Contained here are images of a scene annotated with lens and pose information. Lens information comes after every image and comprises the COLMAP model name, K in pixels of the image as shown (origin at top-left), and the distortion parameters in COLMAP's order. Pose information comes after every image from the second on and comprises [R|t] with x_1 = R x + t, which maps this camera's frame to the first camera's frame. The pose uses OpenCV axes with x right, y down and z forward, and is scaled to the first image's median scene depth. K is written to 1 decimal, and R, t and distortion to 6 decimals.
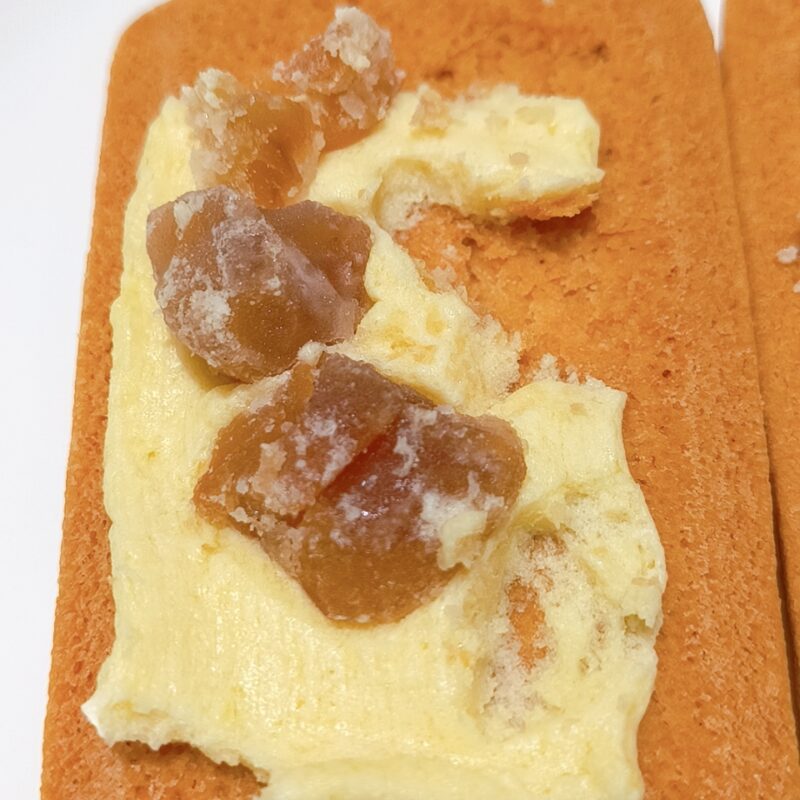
lens RADIAL K [[1455.0, 0, 400.0], [0, 1455.0, 400.0], [0, 0, 1]] dist [0.248583, -1.753041]
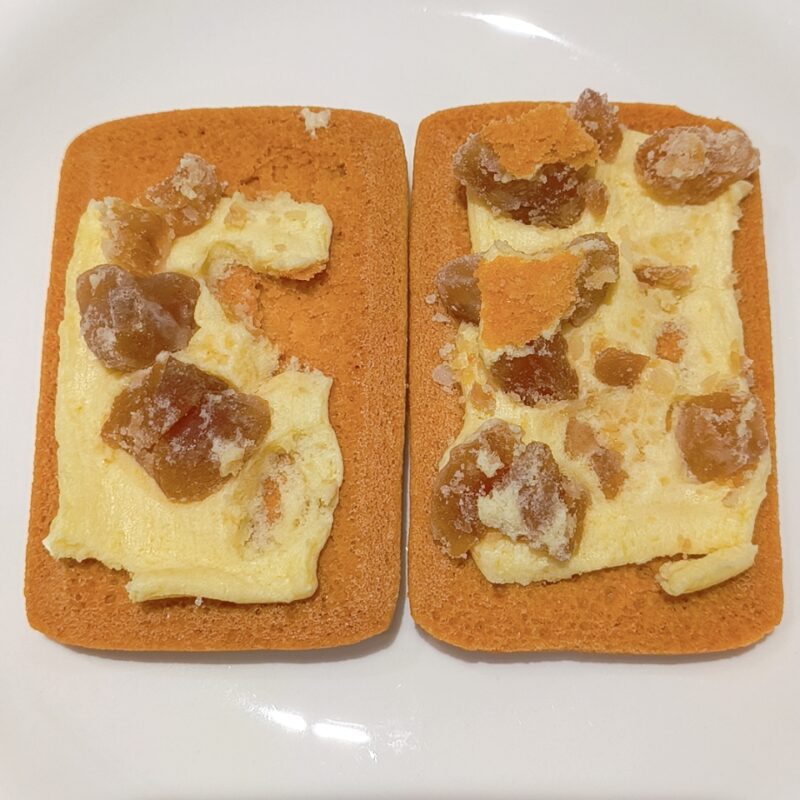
lens RADIAL K [[1455.0, 0, 400.0], [0, 1455.0, 400.0], [0, 0, 1]] dist [0.248583, -1.753041]
pose [[0.999666, 0.013885, -0.021810, 0.290306], [-0.010476, 0.988735, 0.149308, -0.265920], [0.023637, -0.149030, 0.988550, -0.880327]]
